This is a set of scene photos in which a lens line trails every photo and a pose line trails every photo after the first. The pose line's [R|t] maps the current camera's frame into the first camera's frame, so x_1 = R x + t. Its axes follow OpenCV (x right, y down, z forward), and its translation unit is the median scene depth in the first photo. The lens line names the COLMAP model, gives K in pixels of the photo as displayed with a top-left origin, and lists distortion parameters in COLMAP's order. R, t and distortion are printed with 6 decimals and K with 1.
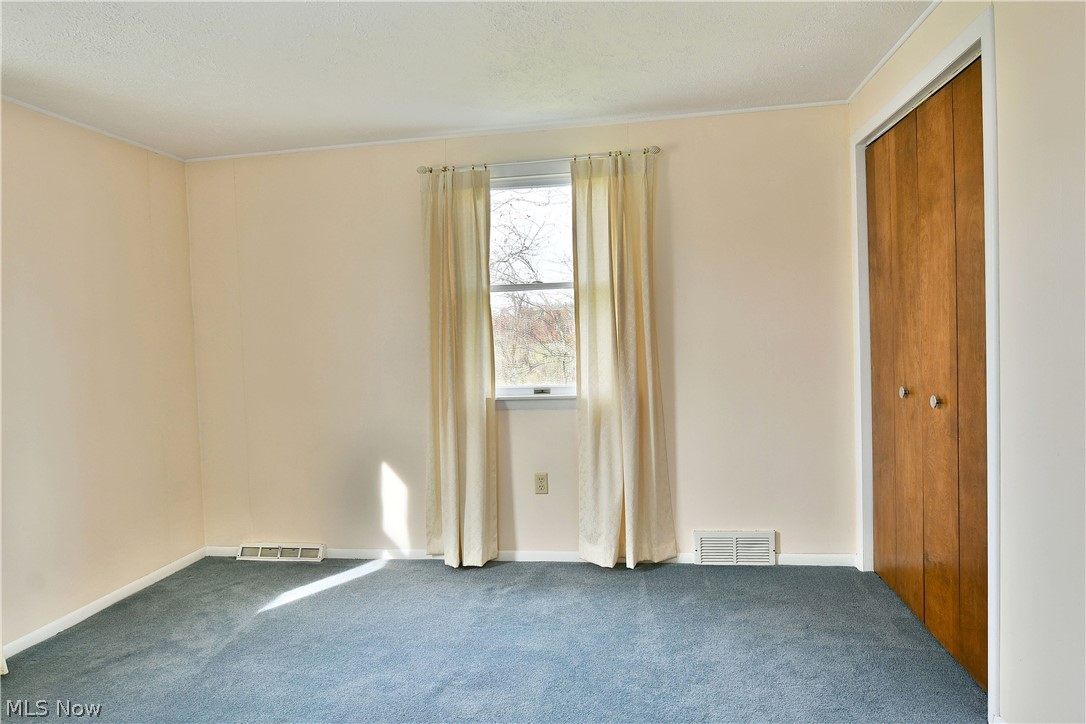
lens RADIAL K [[678.2, 0, 538.3], [0, 678.2, 355.8], [0, 0, 1]] dist [-0.002577, -0.007124]
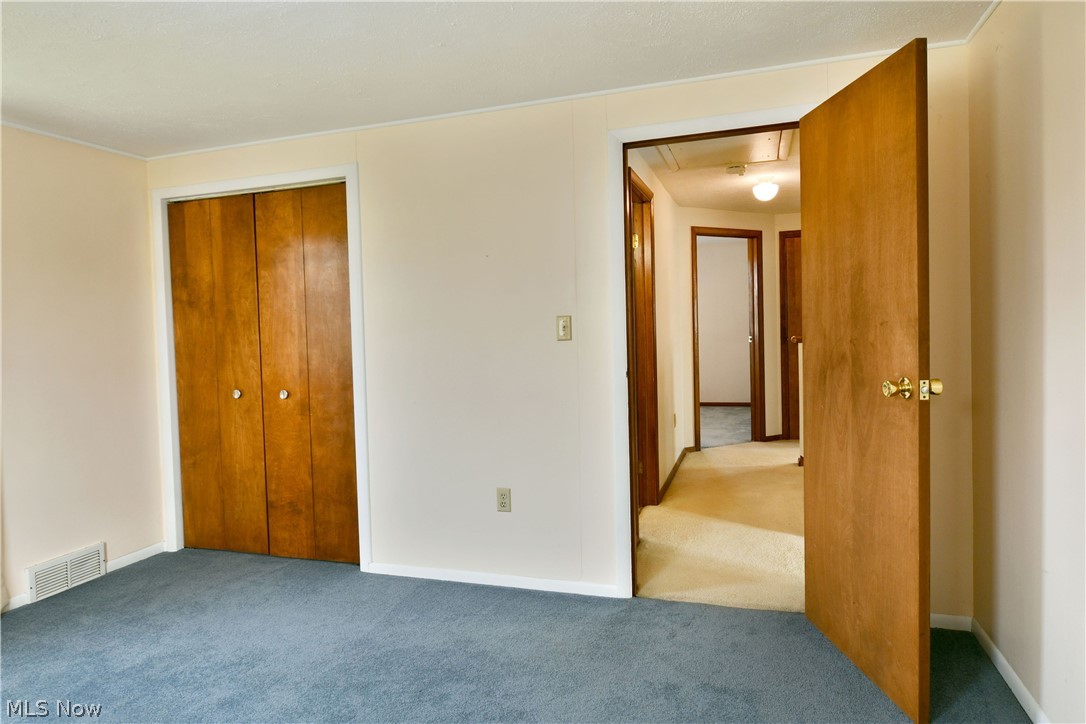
lens RADIAL K [[678.2, 0, 538.3], [0, 678.2, 355.8], [0, 0, 1]] dist [-0.002577, -0.007124]
pose [[0.175570, -0.016604, 0.984327, -0.694777], [0.066156, 0.997797, 0.005032, 0.010401], [-0.982242, 0.064235, 0.176282, 0.158444]]
